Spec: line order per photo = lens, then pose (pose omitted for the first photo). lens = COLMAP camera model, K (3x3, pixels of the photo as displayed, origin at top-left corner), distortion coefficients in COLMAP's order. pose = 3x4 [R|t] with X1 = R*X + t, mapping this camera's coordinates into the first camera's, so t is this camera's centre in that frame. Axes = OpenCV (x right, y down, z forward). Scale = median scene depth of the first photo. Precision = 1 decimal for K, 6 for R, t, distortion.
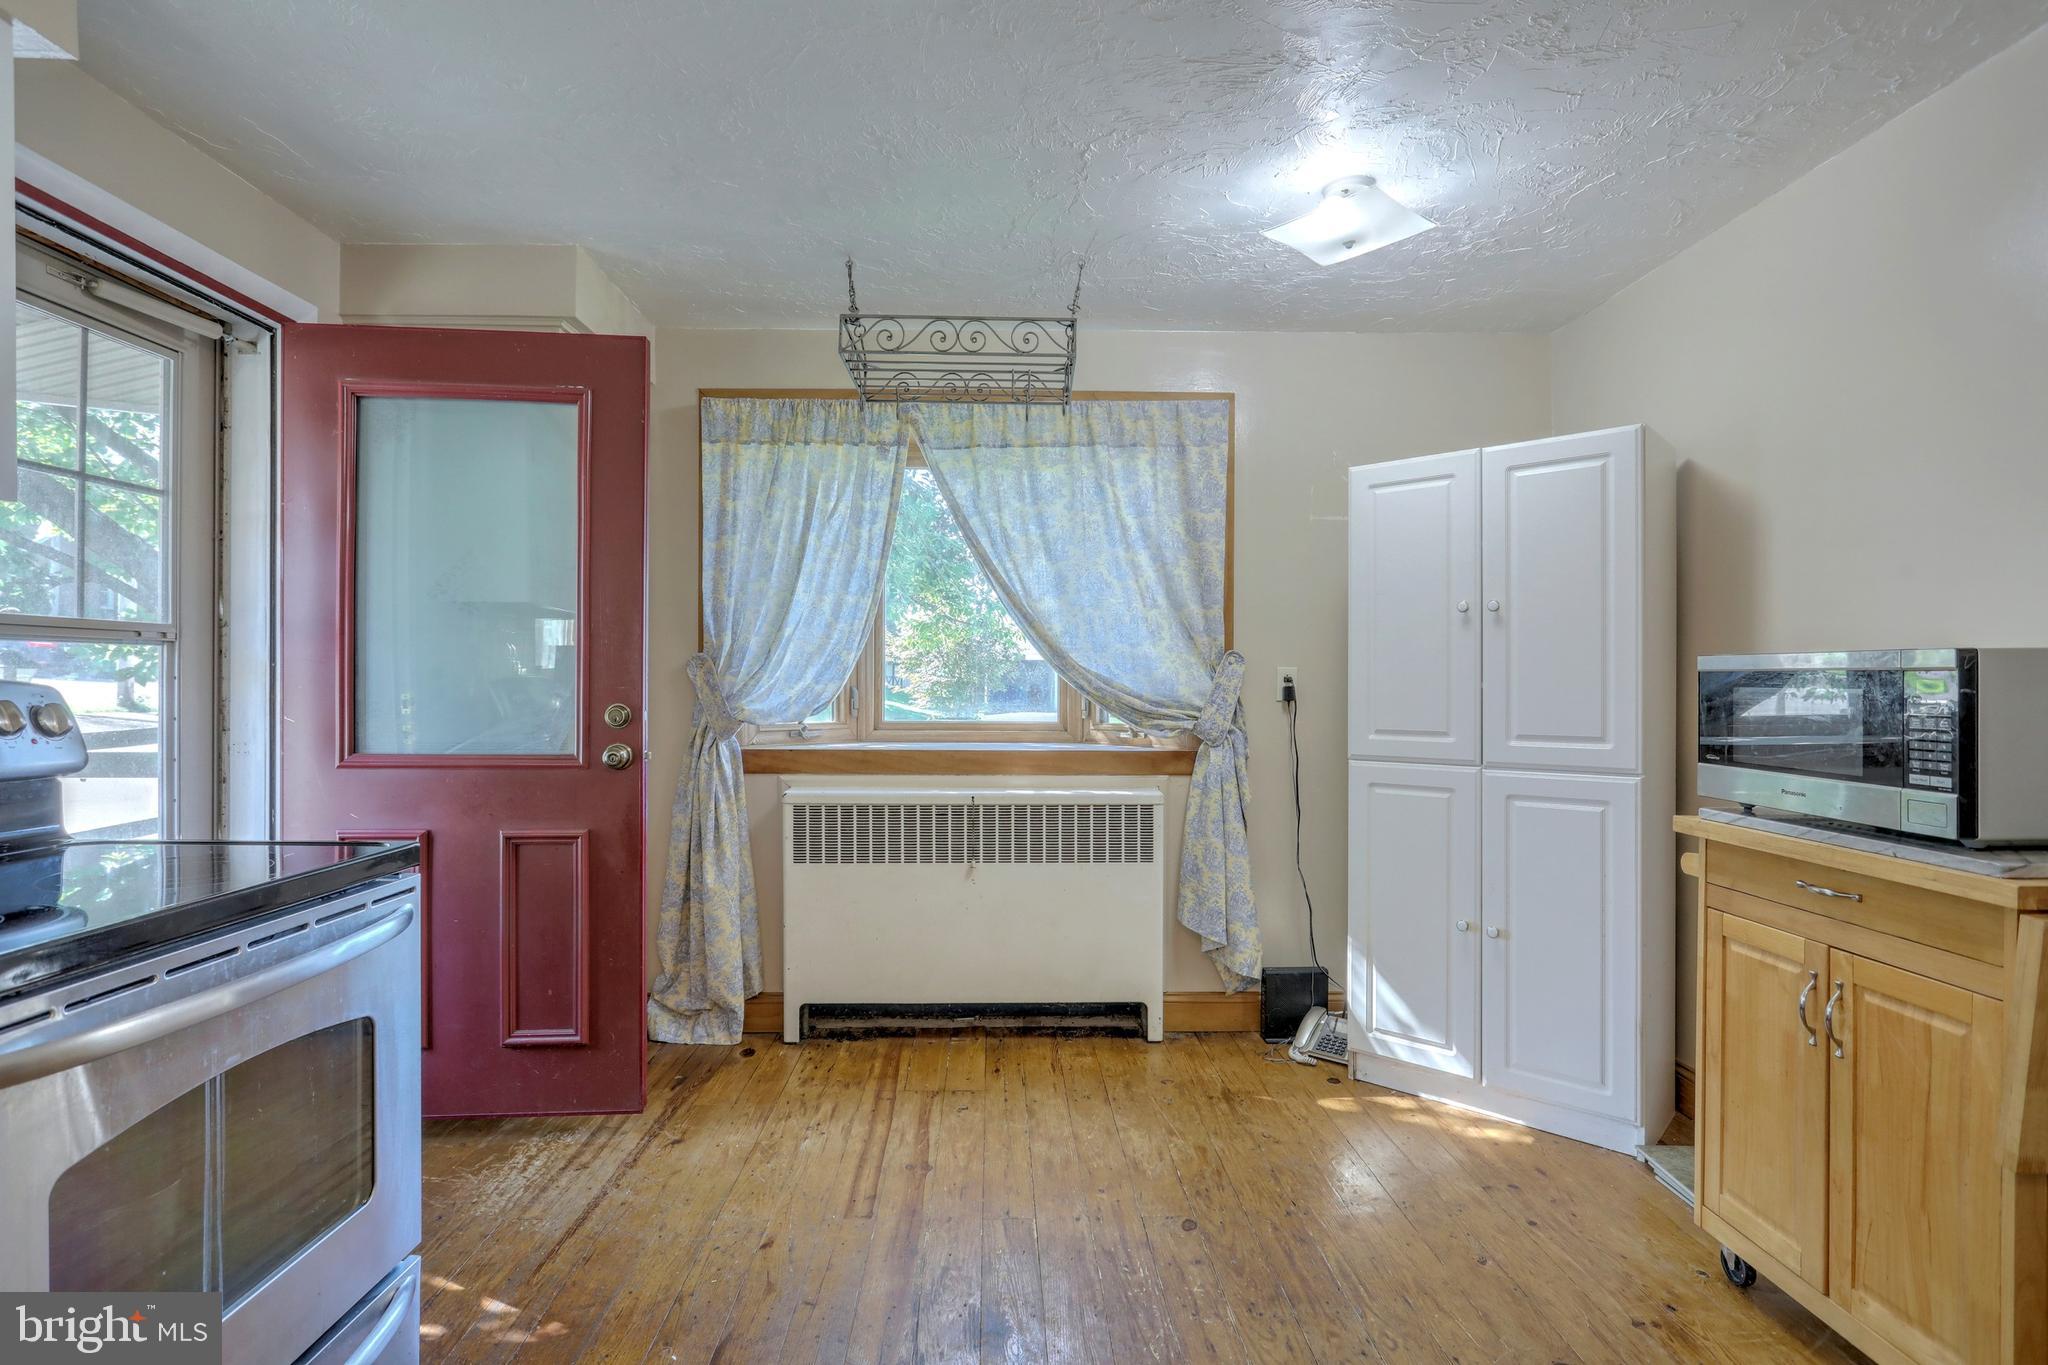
lens RADIAL K [[1111.5, 0, 1113.6], [0, 1111.5, 665.8], [0, 0, 1]] dist [-0.018481, 0.007679]
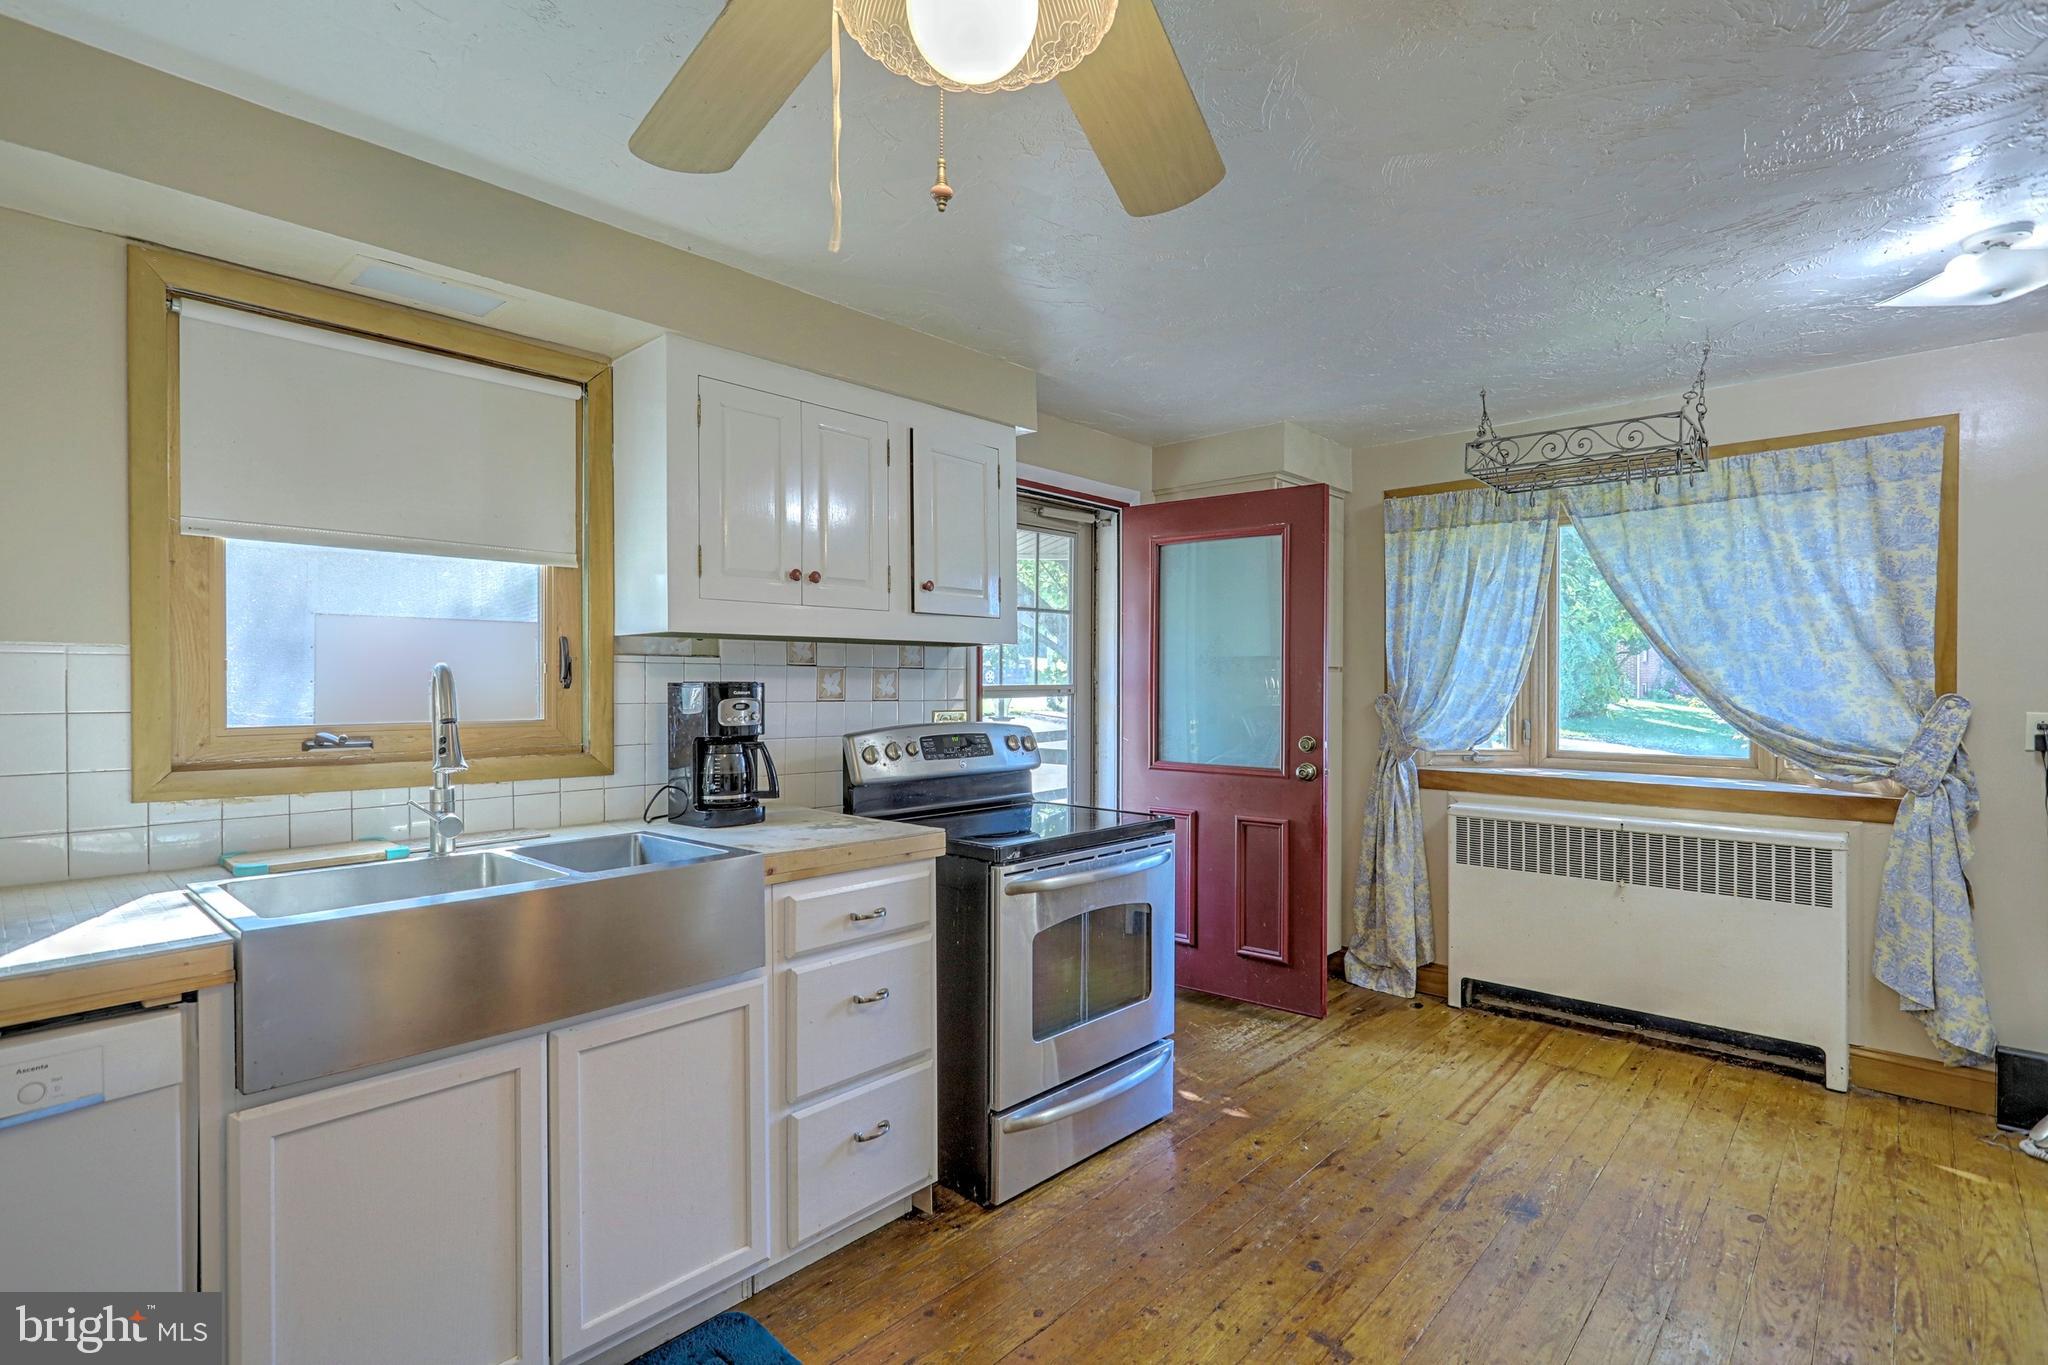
lens RADIAL K [[973.1, 0, 1021.6], [0, 973.1, 685.7], [0, 0, 1]] dist [-0.004000, 0.001760]
pose [[0.723187, 0.000887, -0.690652, 0.120804], [-0.001119, 0.999999, 0.000112, -0.022717], [0.690652, 0.000691, 0.723187, -0.137987]]
